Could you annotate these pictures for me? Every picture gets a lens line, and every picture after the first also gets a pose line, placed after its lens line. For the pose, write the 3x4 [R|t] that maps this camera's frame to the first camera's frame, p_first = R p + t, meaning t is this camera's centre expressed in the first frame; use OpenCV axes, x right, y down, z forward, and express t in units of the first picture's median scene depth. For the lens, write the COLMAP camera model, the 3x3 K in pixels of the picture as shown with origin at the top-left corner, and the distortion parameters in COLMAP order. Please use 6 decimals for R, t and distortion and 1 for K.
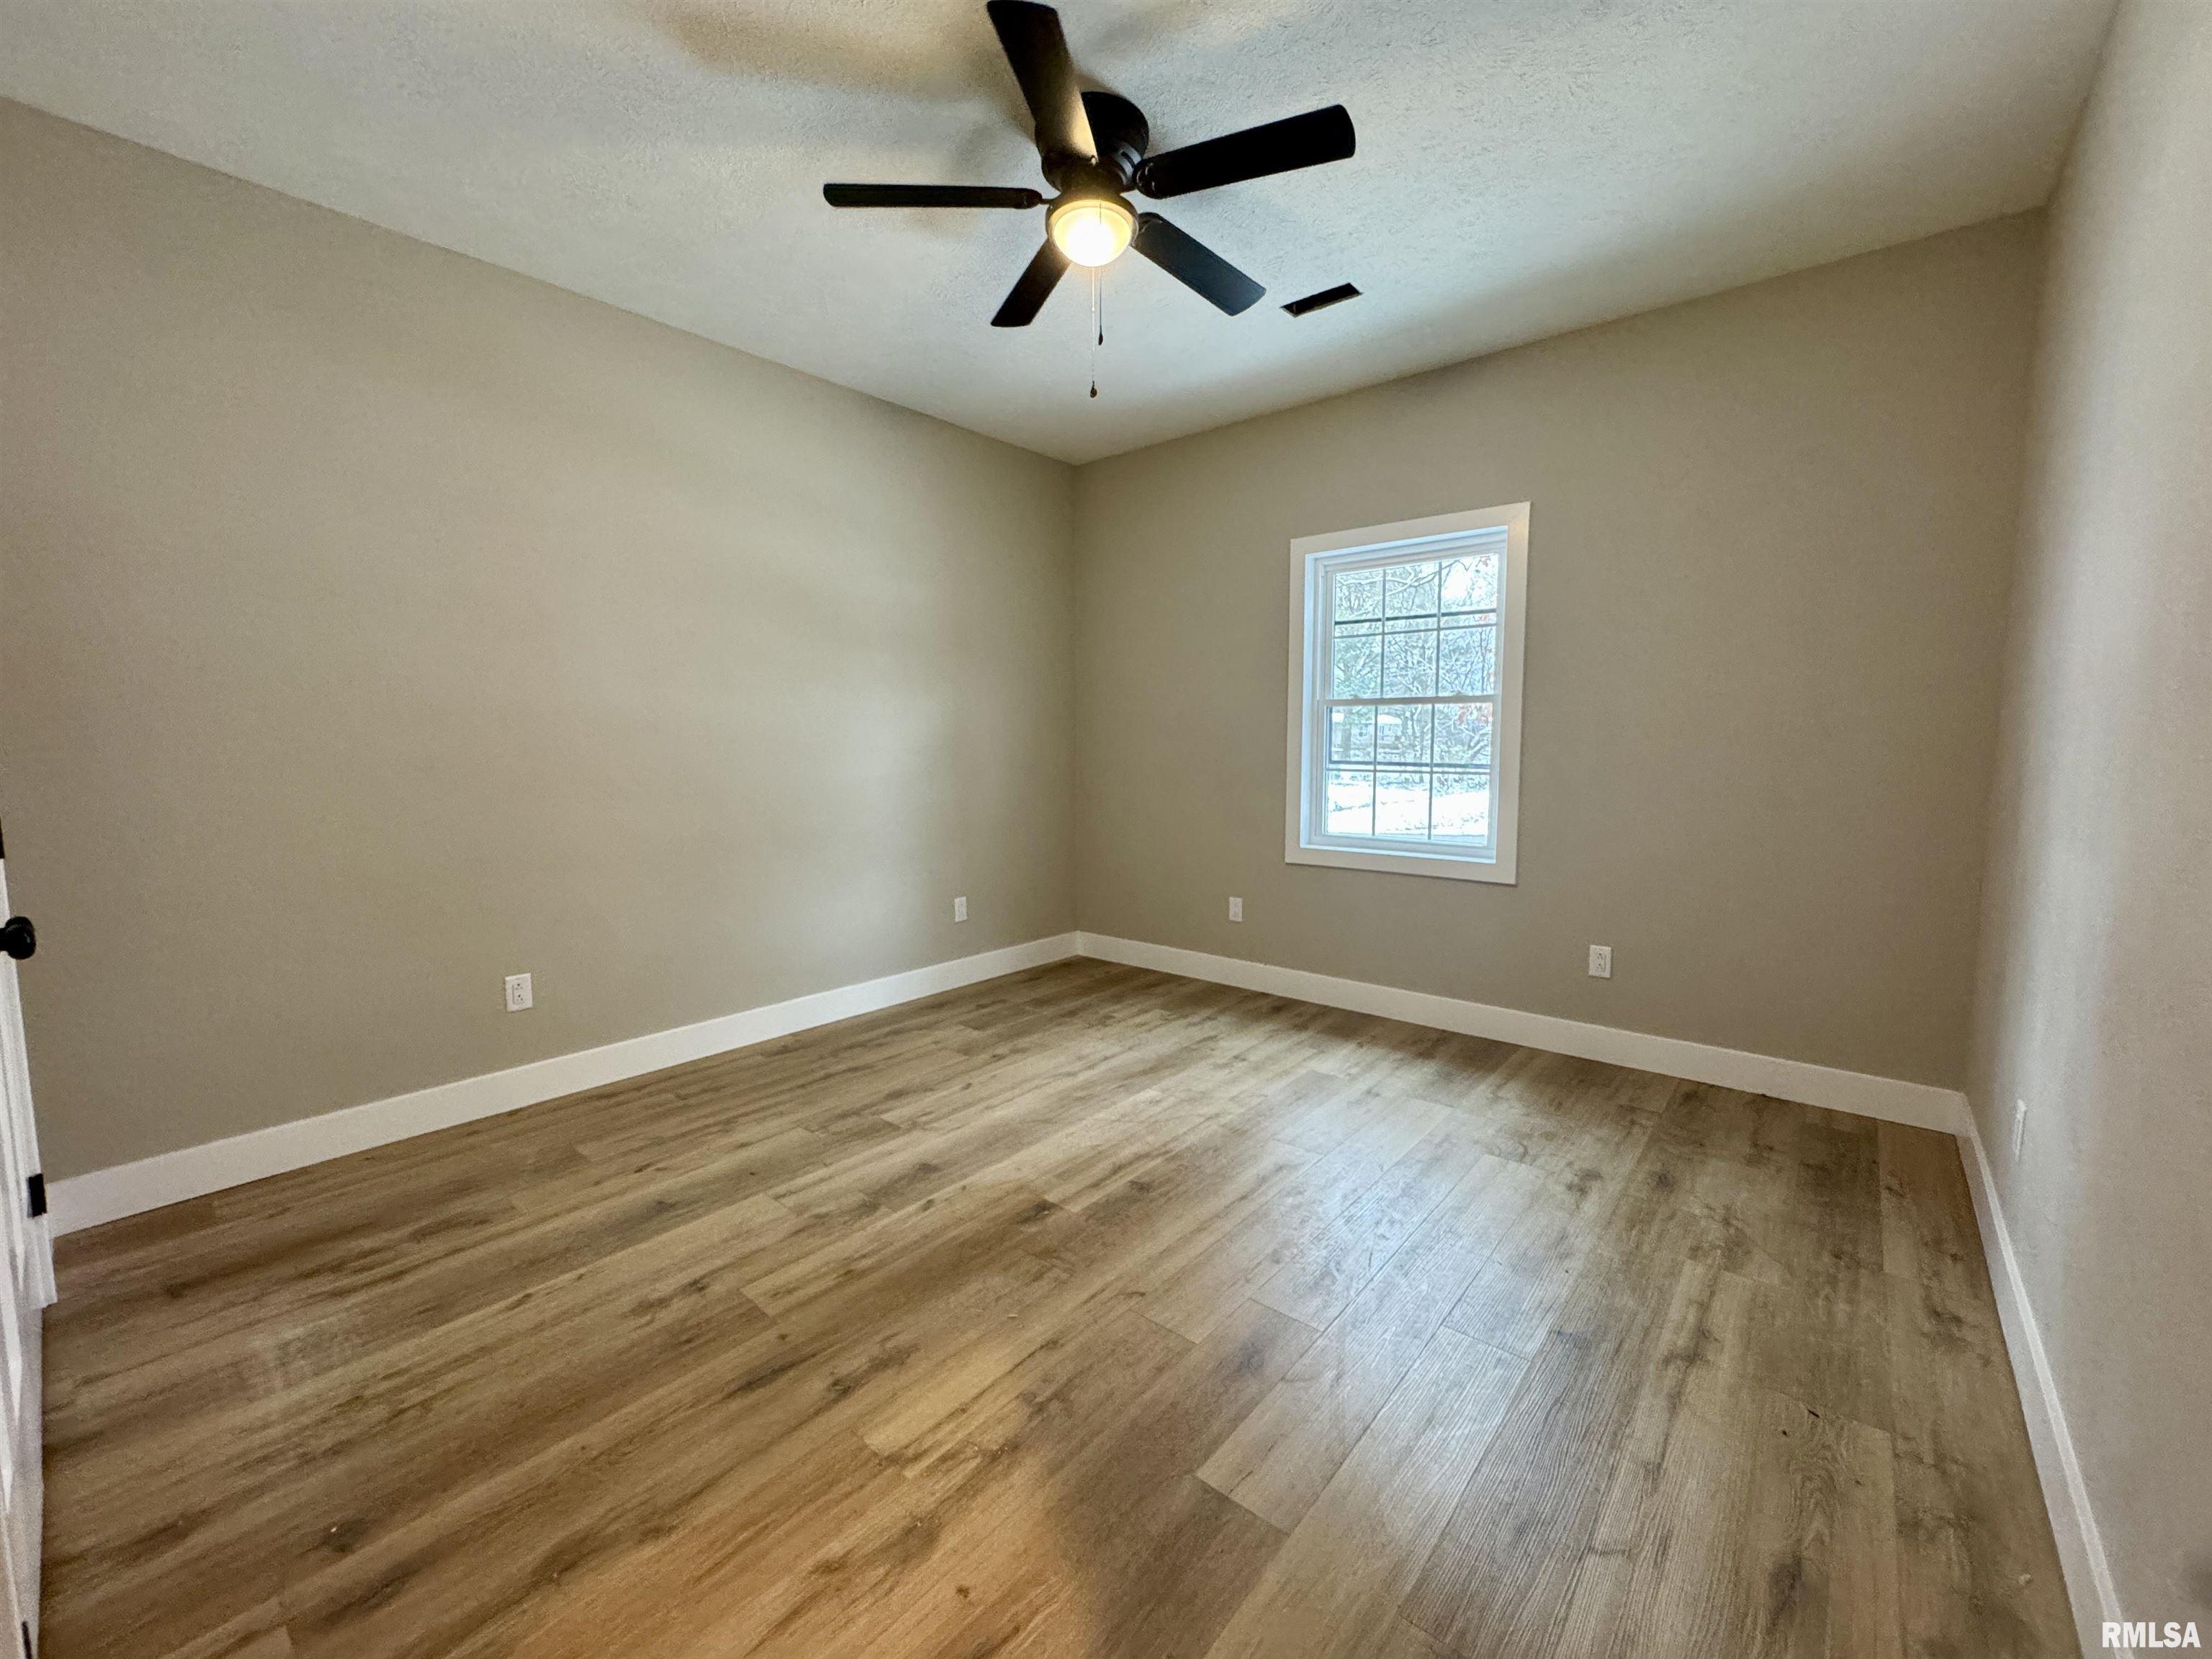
lens RADIAL K [[882.0, 0, 1108.9], [0, 882.0, 820.3], [0, 0, 1]] dist [-0.002400, 0.000659]
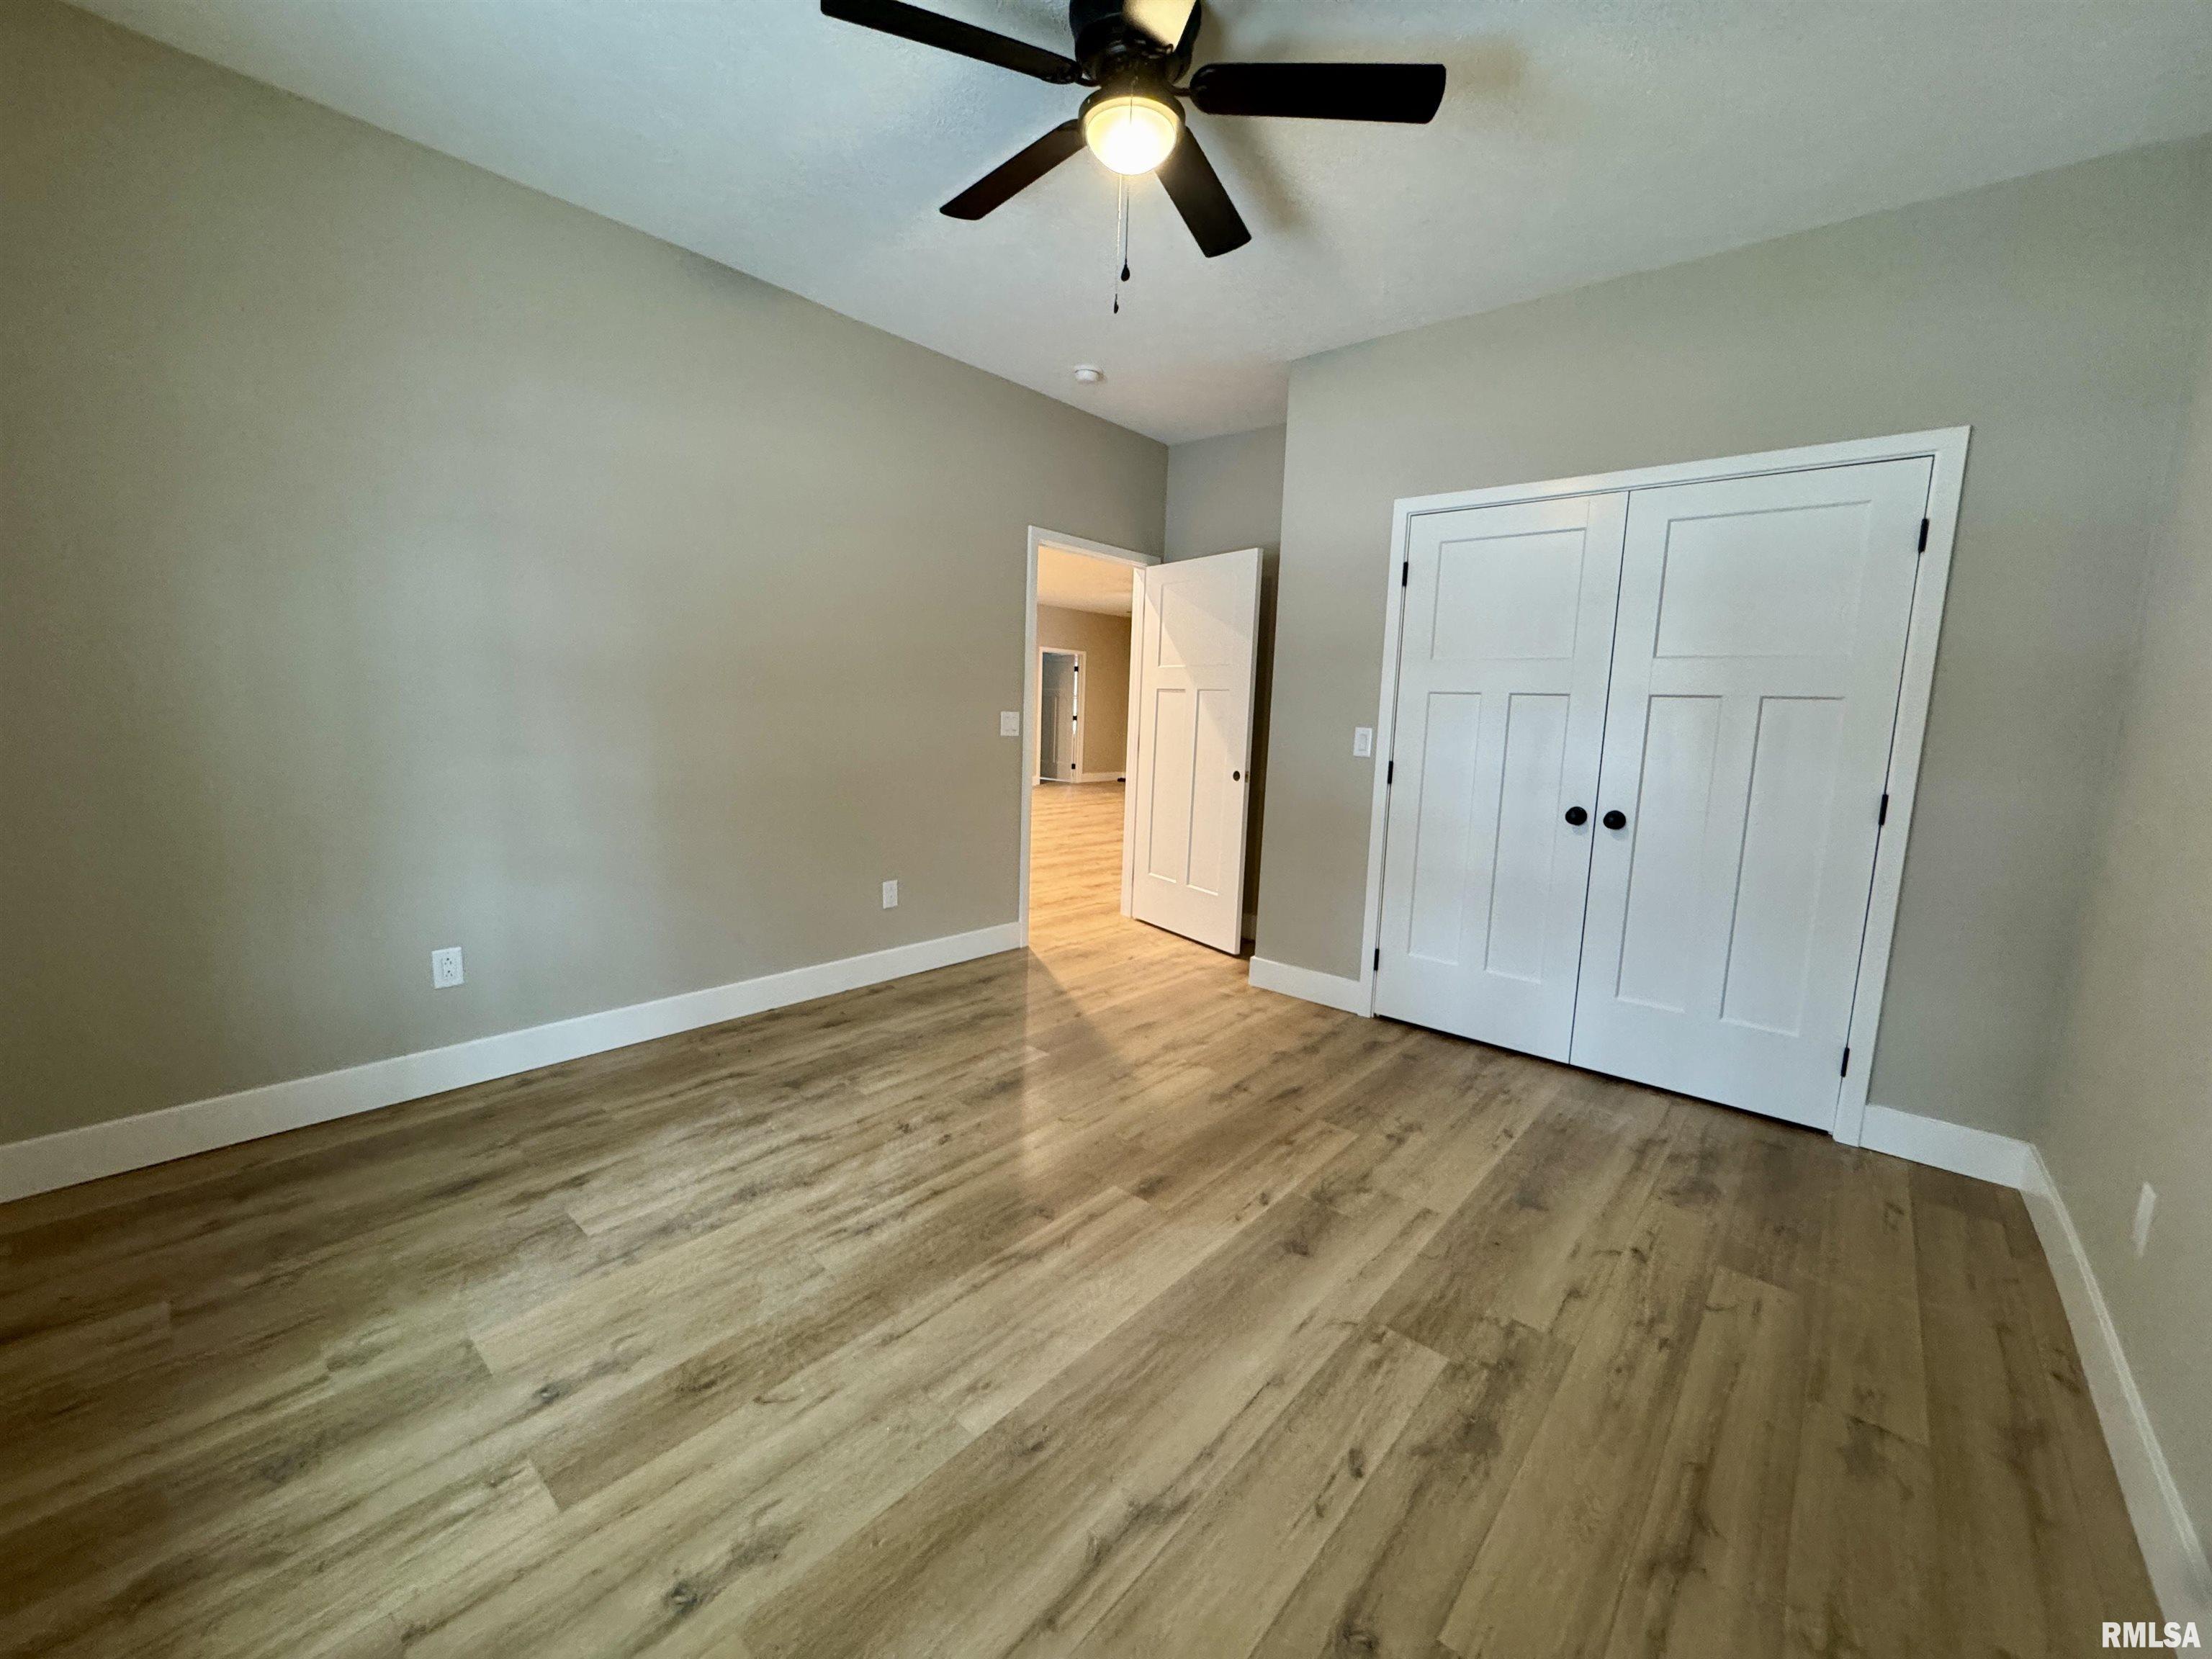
lens RADIAL K [[882.0, 0, 1108.9], [0, 882.0, 820.3], [0, 0, 1]] dist [-0.002400, 0.000659]
pose [[-0.999354, -0.035279, 0.006902, -0.023736], [-0.032867, 0.974471, 0.222096, -0.179309], [-0.014561, 0.221725, -0.975000, 1.808144]]
